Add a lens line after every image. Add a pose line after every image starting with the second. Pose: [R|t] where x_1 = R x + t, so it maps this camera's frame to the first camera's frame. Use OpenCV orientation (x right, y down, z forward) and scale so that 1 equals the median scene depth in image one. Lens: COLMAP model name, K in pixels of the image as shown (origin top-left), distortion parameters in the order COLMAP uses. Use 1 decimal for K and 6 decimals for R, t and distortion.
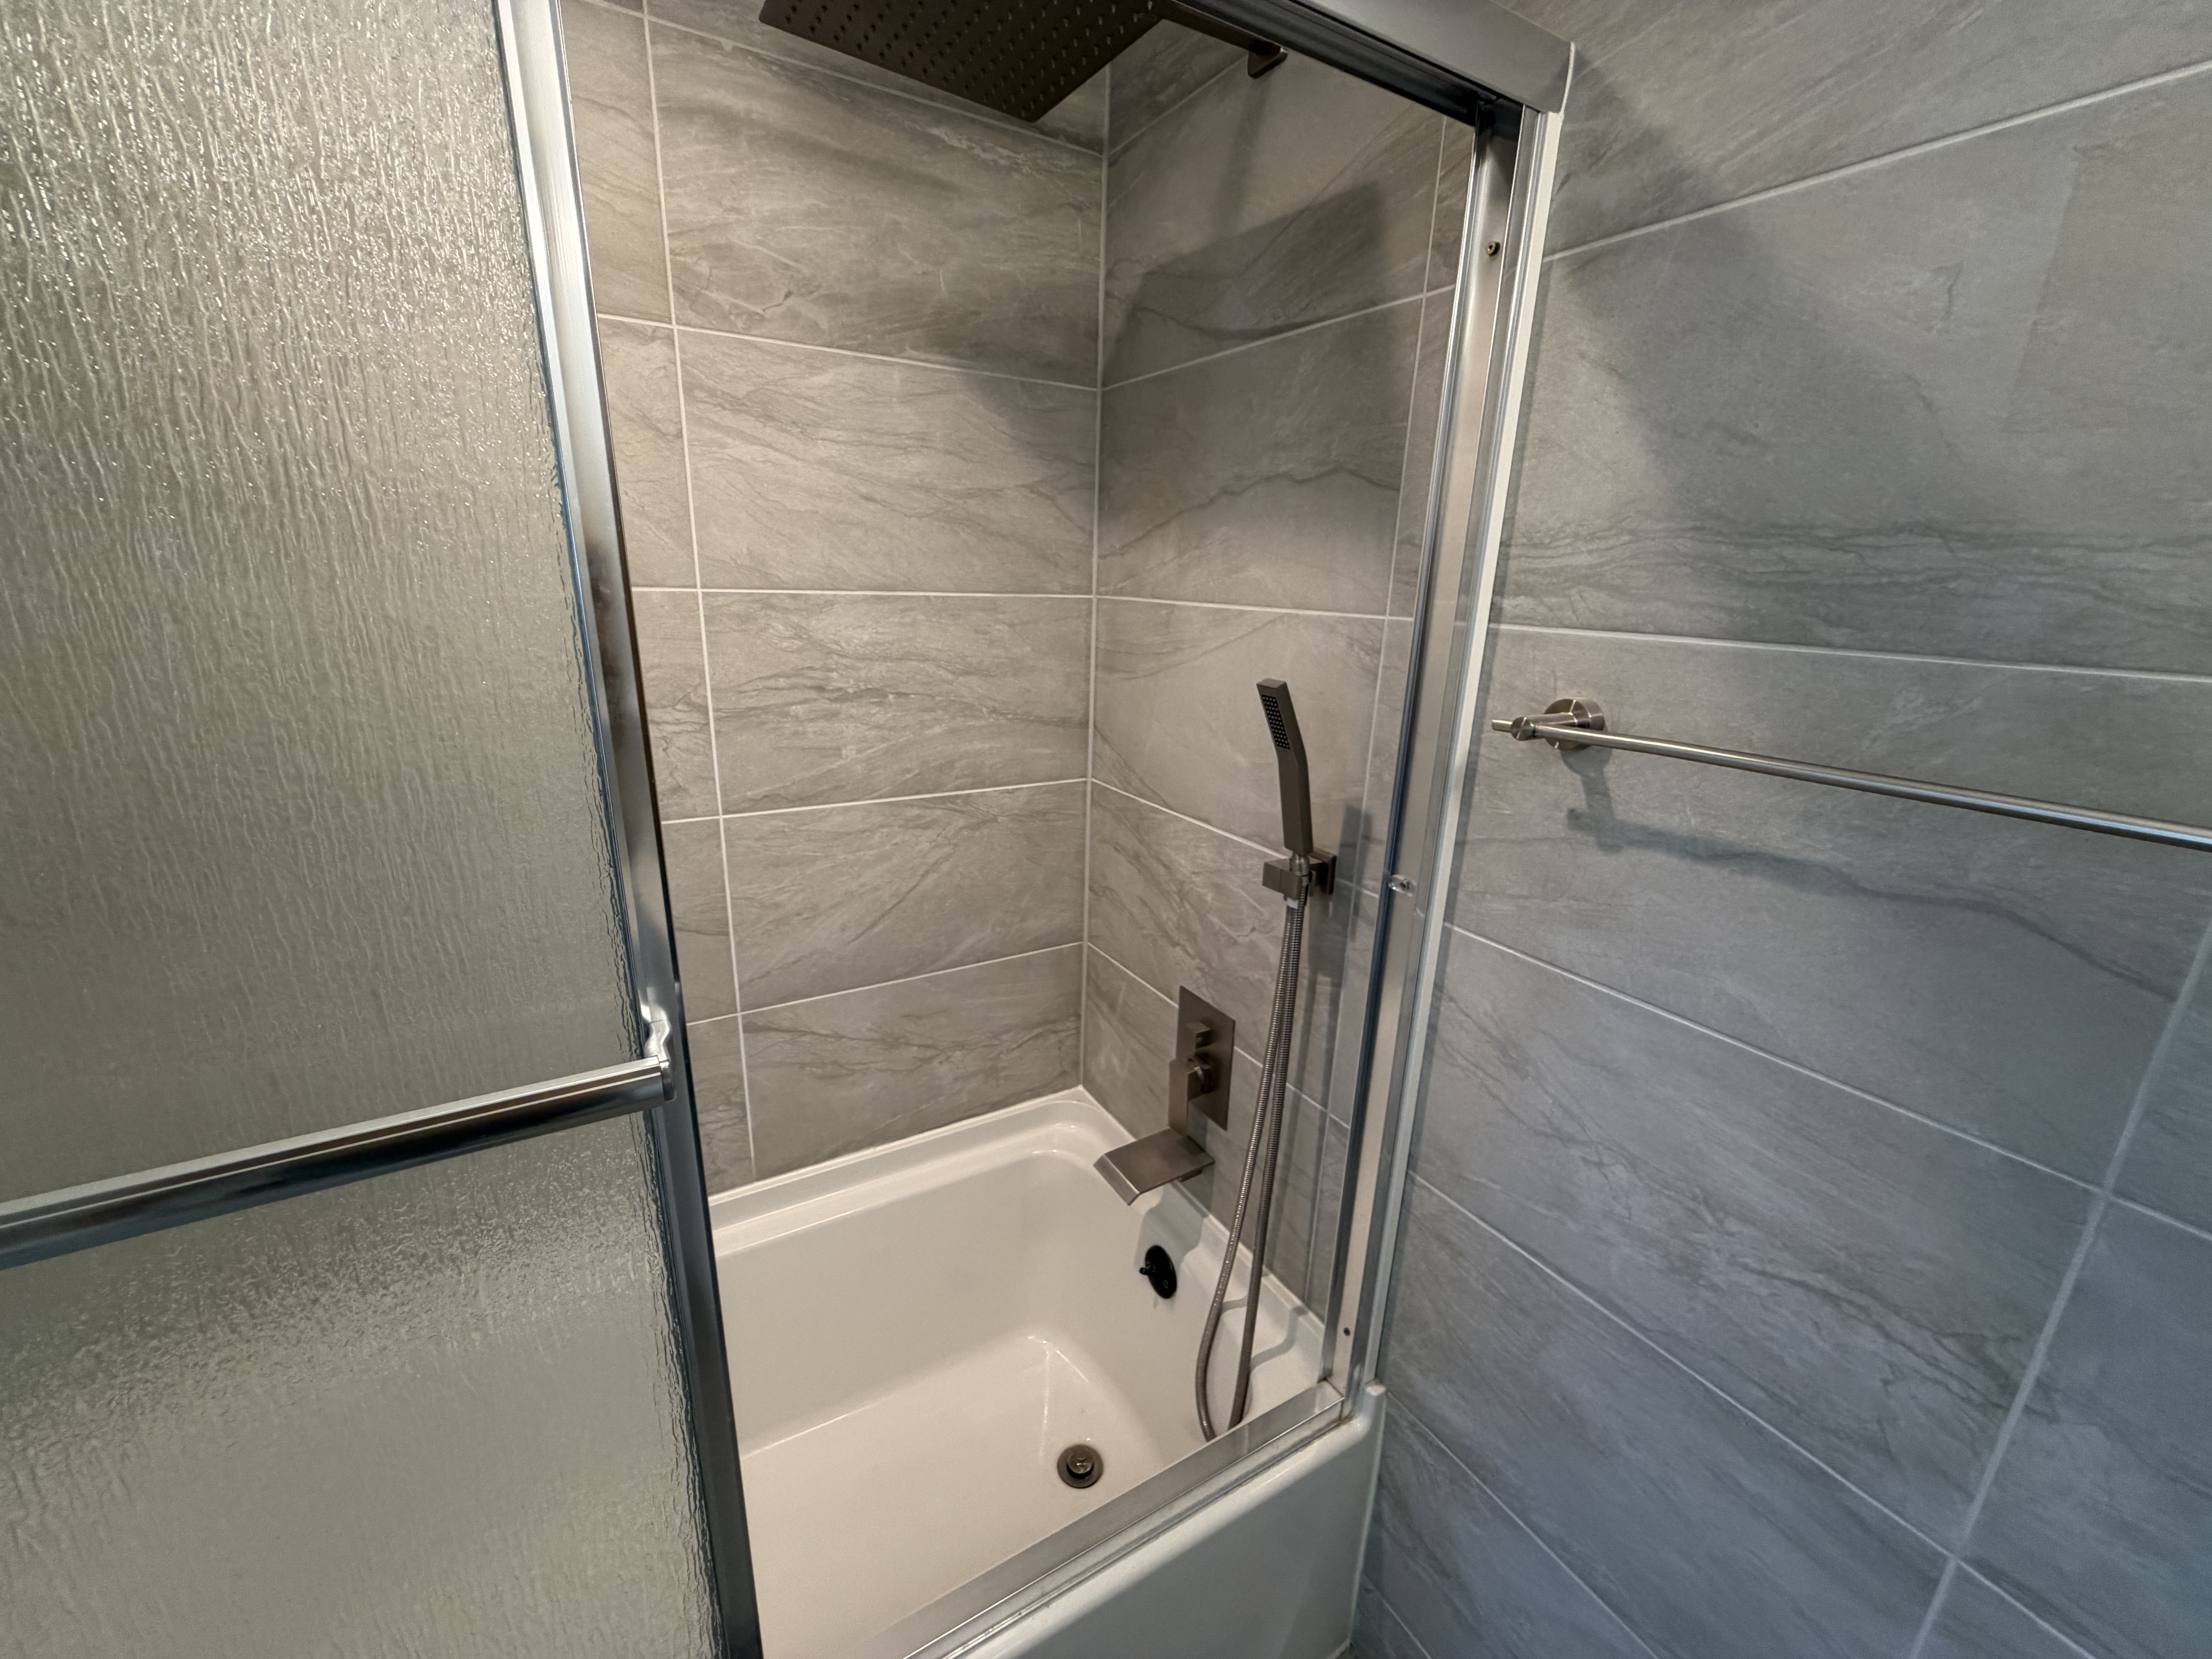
lens RADIAL K [[881.2, 0, 1098.0], [0, 881.2, 830.7], [0, 0, 1]] dist [0.000446, -0.000400]
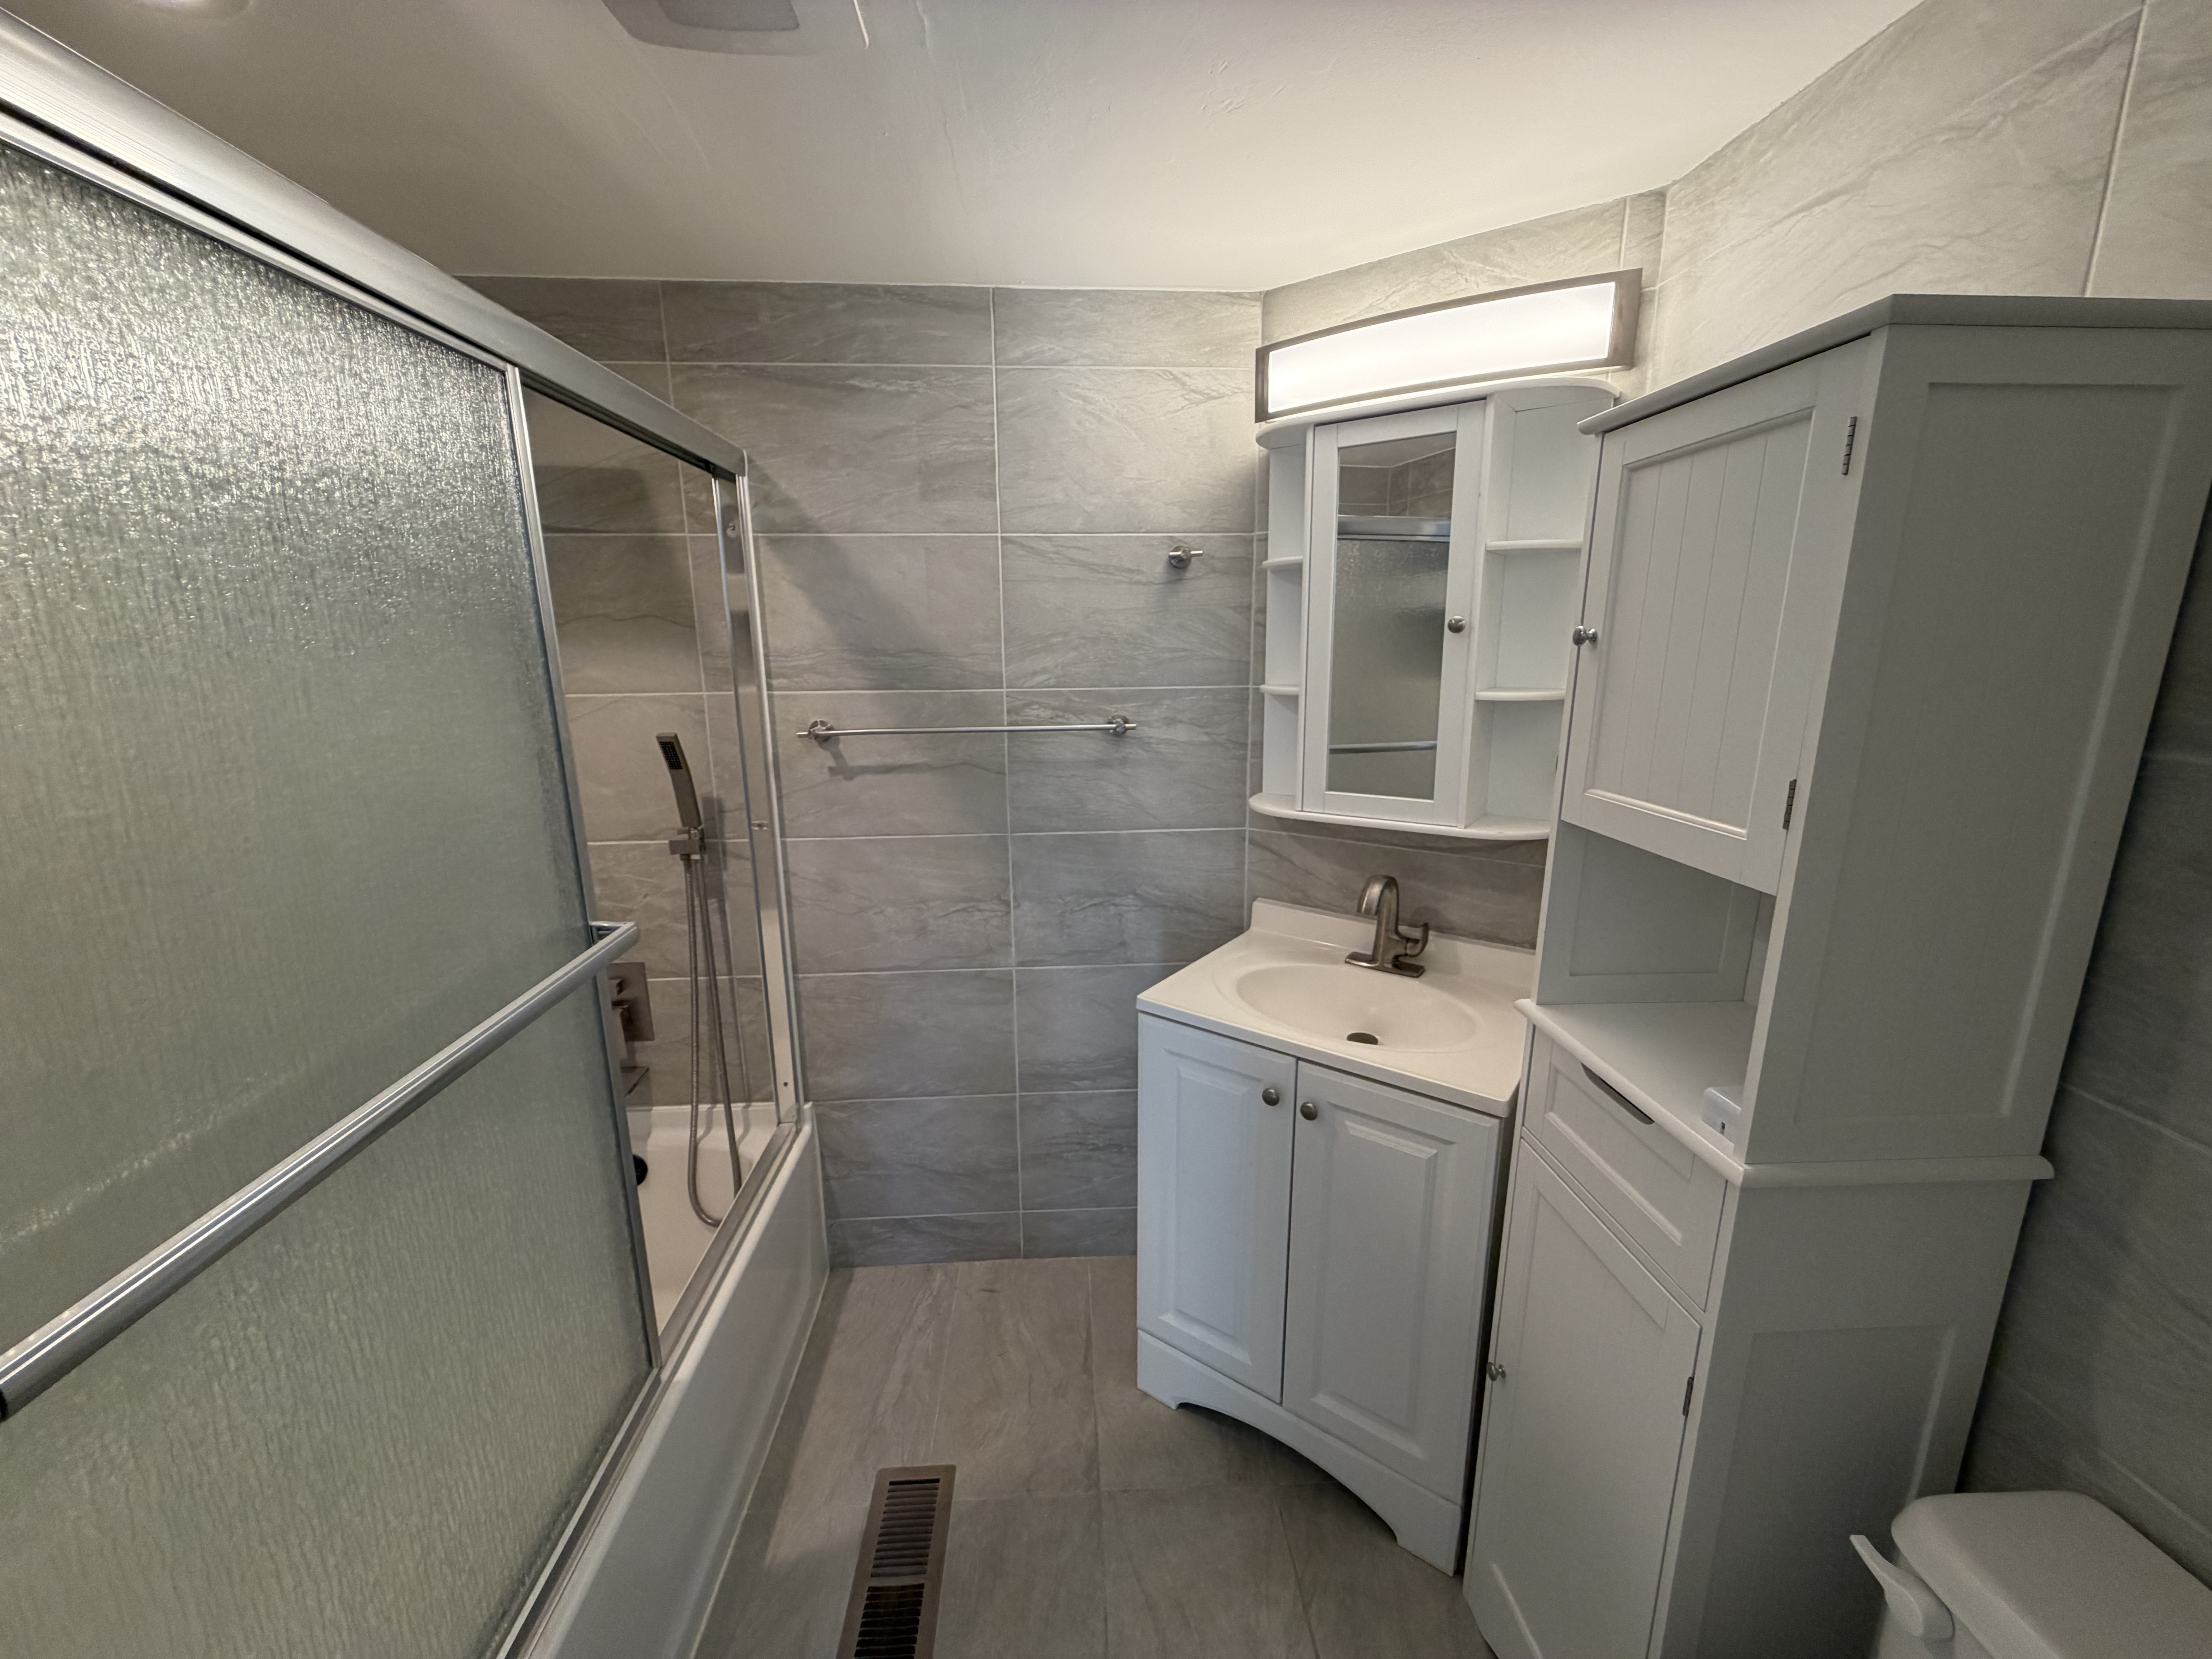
lens RADIAL K [[881.2, 0, 1104.4], [0, 881.2, 827.3], [0, 0, 1]] dist [0.000446, -0.000400]
pose [[0.449859, -0.231088, 0.862685, -1.186883], [0.270772, 0.955771, 0.114825, 0.057613], [-0.851063, 0.181936, 0.492535, -0.732979]]
